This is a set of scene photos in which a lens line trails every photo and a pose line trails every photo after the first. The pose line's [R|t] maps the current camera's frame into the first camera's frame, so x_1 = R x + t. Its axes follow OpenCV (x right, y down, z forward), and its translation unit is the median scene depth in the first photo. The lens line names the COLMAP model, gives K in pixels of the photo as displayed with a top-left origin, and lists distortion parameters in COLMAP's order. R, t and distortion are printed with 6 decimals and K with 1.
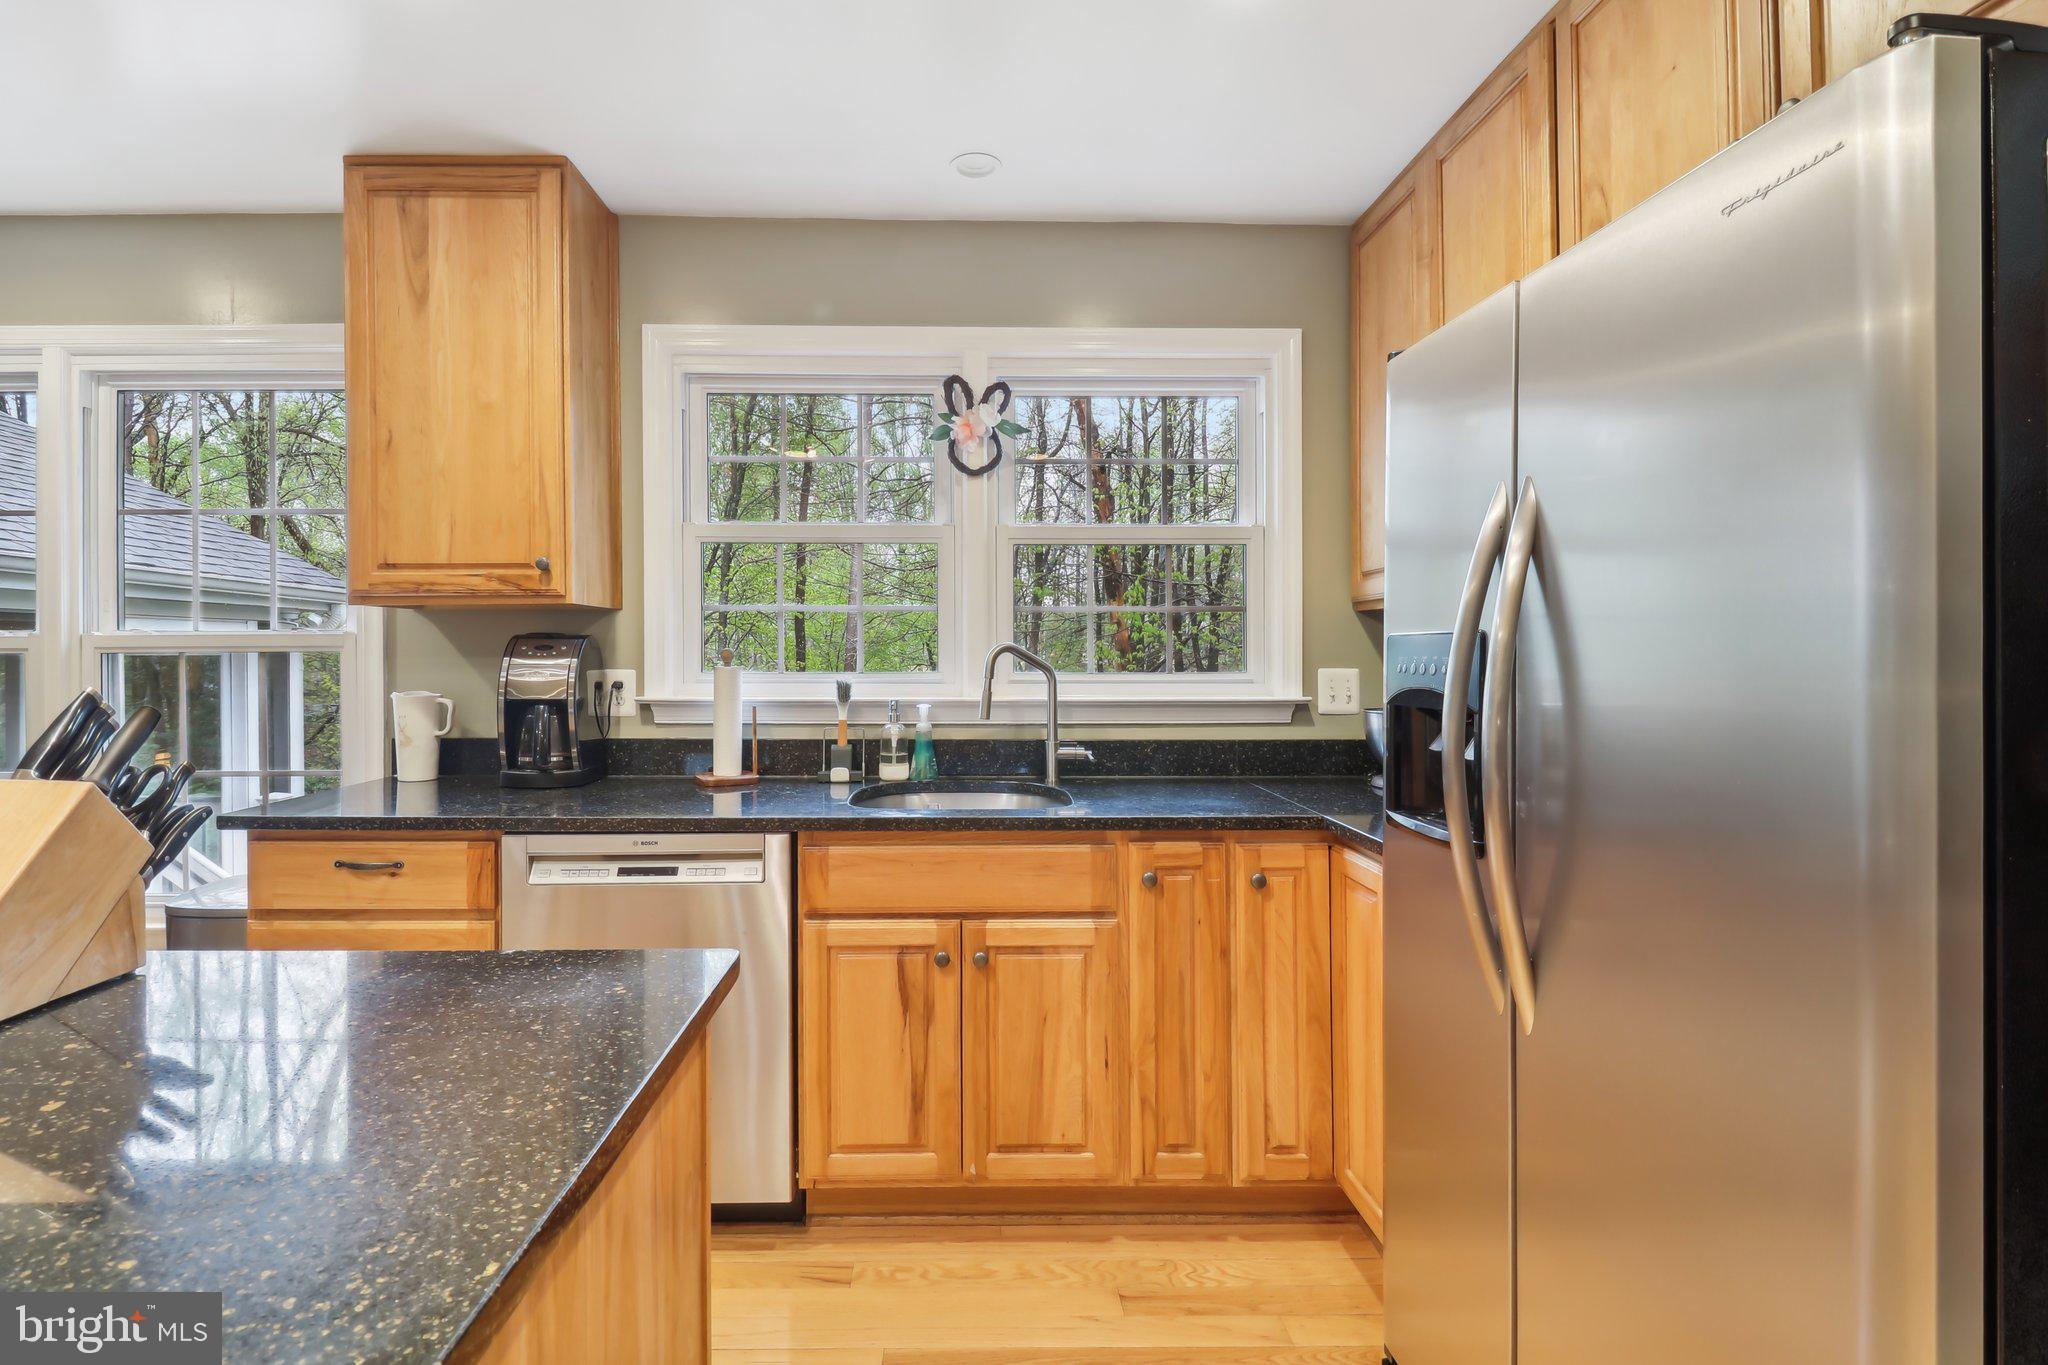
lens RADIAL K [[953.1, 0, 981.3], [0, 953.1, 652.9], [0, 0, 1]] dist [0.001018, -0.000093]
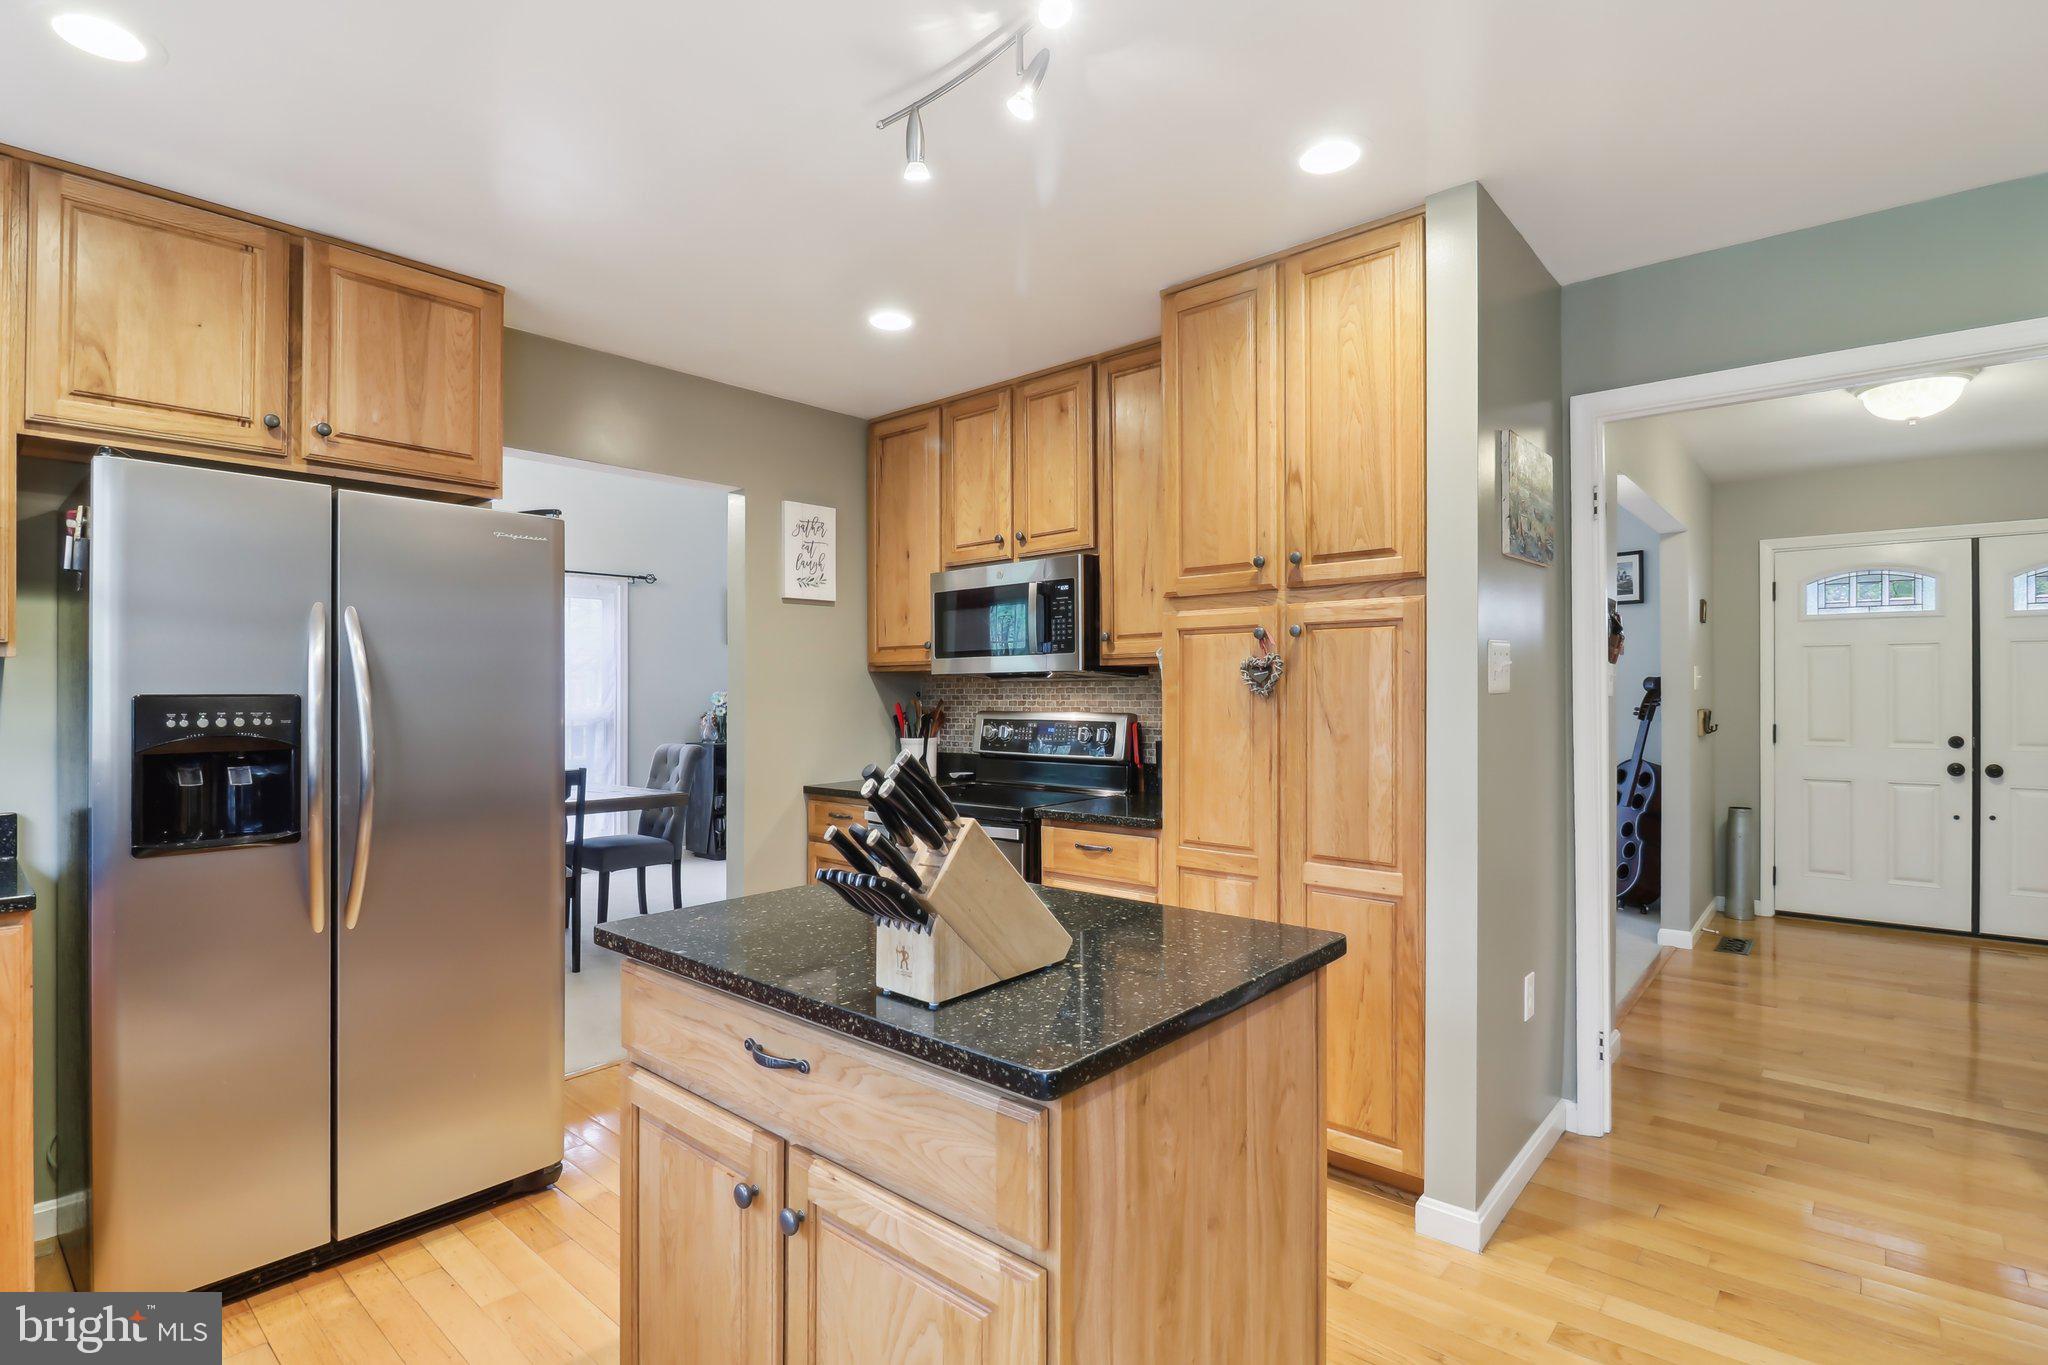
lens RADIAL K [[969.3, 0, 1015.8], [0, 969.3, 693.2], [0, 0, 1]] dist [-0.014908, -0.000936]
pose [[-0.737353, 0.002927, 0.675502, -0.732192], [0.008638, 0.999950, 0.005096, -0.010221], [-0.675453, 0.009593, -0.737341, 0.718694]]
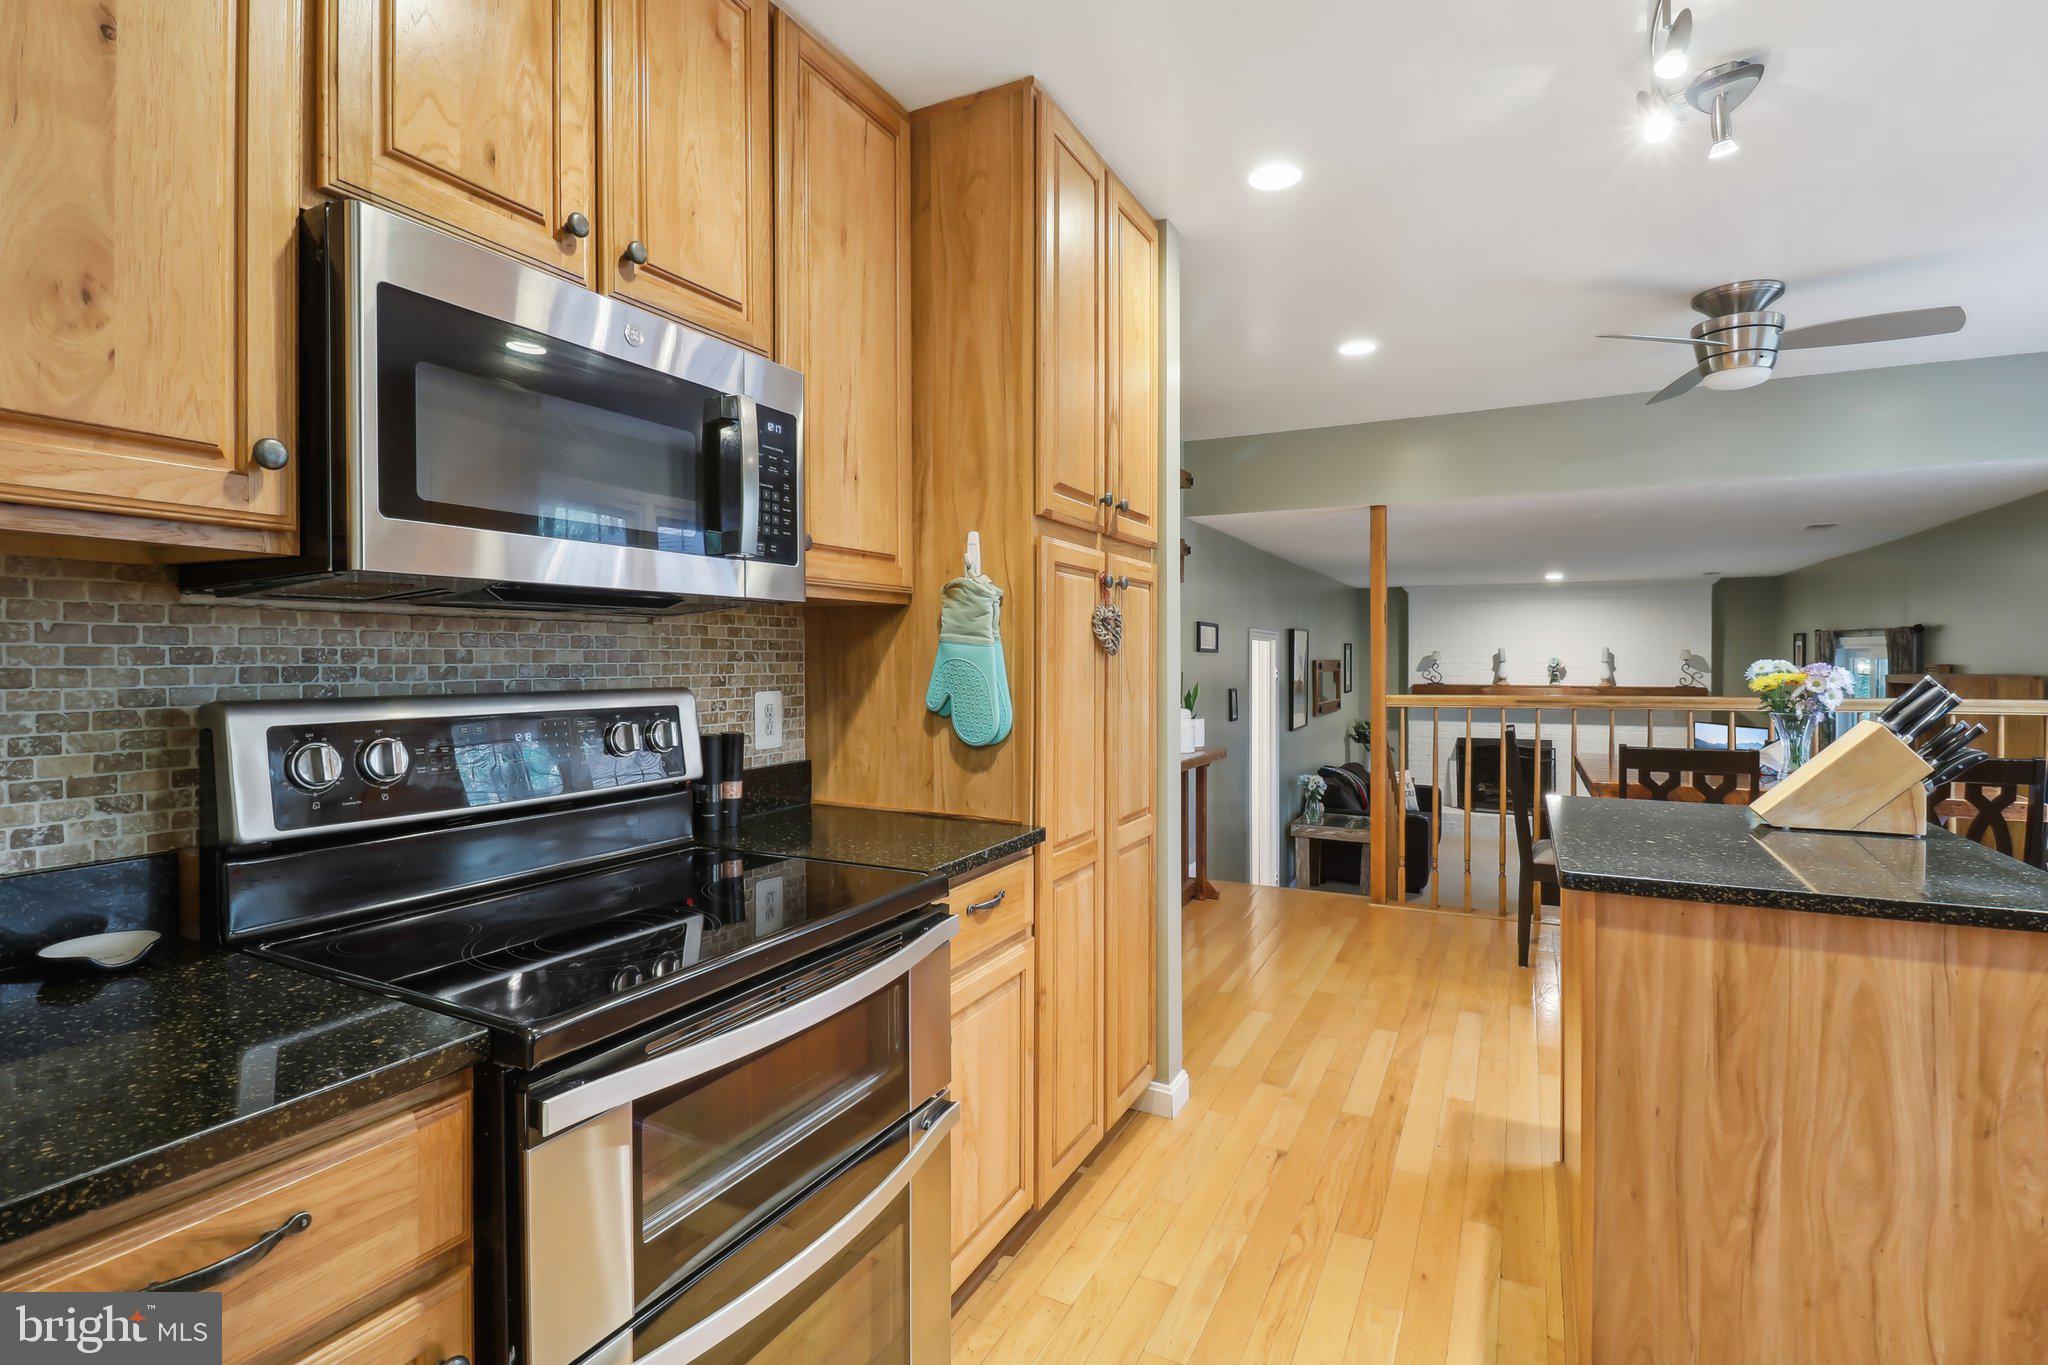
lens RADIAL K [[1012.6, 0, 1030.8], [0, 1012.6, 673.4], [0, 0, 1]] dist [-0.012160, -0.000608]
pose [[-0.455957, 0.013198, -0.889904, 0.612547], [-0.001891, 0.999873, 0.015798, 0.004721], [0.890000, 0.008886, -0.455874, 0.161053]]
